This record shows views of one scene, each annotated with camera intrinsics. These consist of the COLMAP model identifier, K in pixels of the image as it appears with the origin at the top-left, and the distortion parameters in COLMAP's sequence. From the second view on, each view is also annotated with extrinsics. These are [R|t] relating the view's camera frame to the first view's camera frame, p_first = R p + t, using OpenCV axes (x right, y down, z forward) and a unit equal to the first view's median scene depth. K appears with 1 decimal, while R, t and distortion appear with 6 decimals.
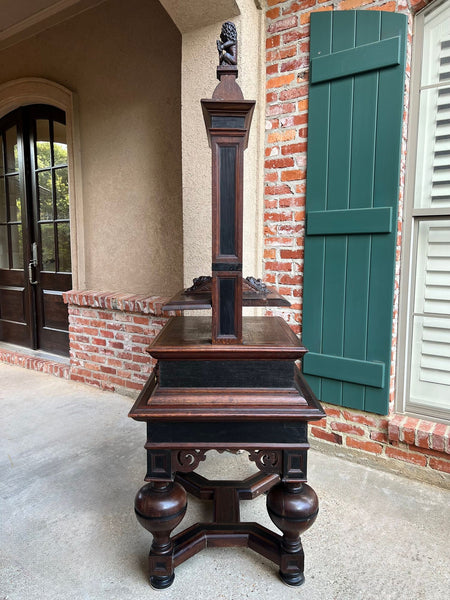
lens RADIAL K [[444.2, 0, 226.6], [0, 444.2, 302.4], [0, 0, 1]] dist [0.046684, -0.056982]
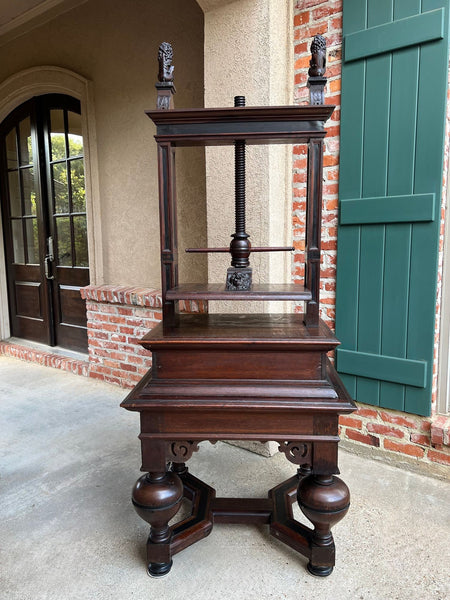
lens RADIAL K [[444.2, 0, 230.5], [0, 444.2, 298.5], [0, 0, 1]] dist [0.046684, -0.056982]
pose [[0.999763, -0.010782, -0.018912, -0.032403], [0.010984, 0.999884, 0.010581, -0.008113], [0.018796, -0.010786, 0.999765, 0.052256]]
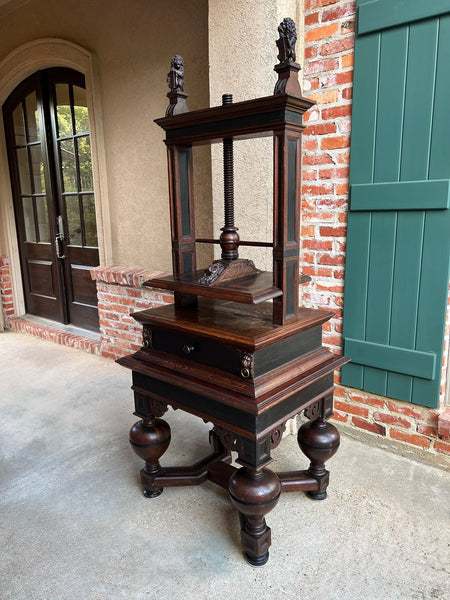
lens RADIAL K [[444.2, 0, 227.9], [0, 444.2, 301.7], [0, 0, 1]] dist [0.046684, -0.056982]
pose [[0.998058, -0.008070, -0.061771, -0.011418], [0.013655, 0.995801, 0.090520, -0.050487], [0.060781, -0.091188, 0.993977, 0.066933]]
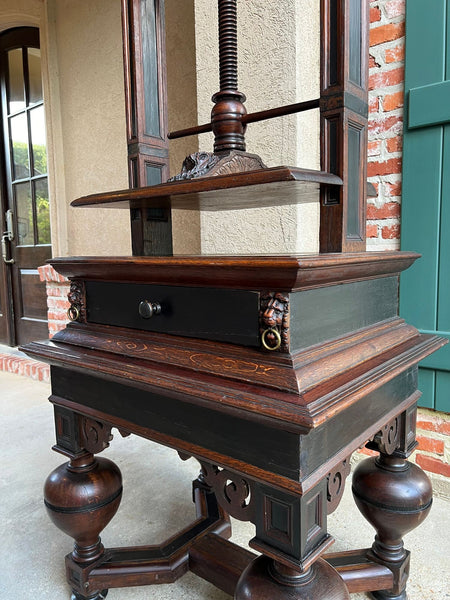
lens RADIAL K [[444.2, 0, 227.6], [0, 444.2, 302.6], [0, 0, 1]] dist [0.046684, -0.056982]
pose [[0.999443, -0.017855, -0.028198, -0.043976], [0.017470, 0.999752, -0.013831, 0.078321], [0.028438, 0.013331, 0.999507, 0.380226]]
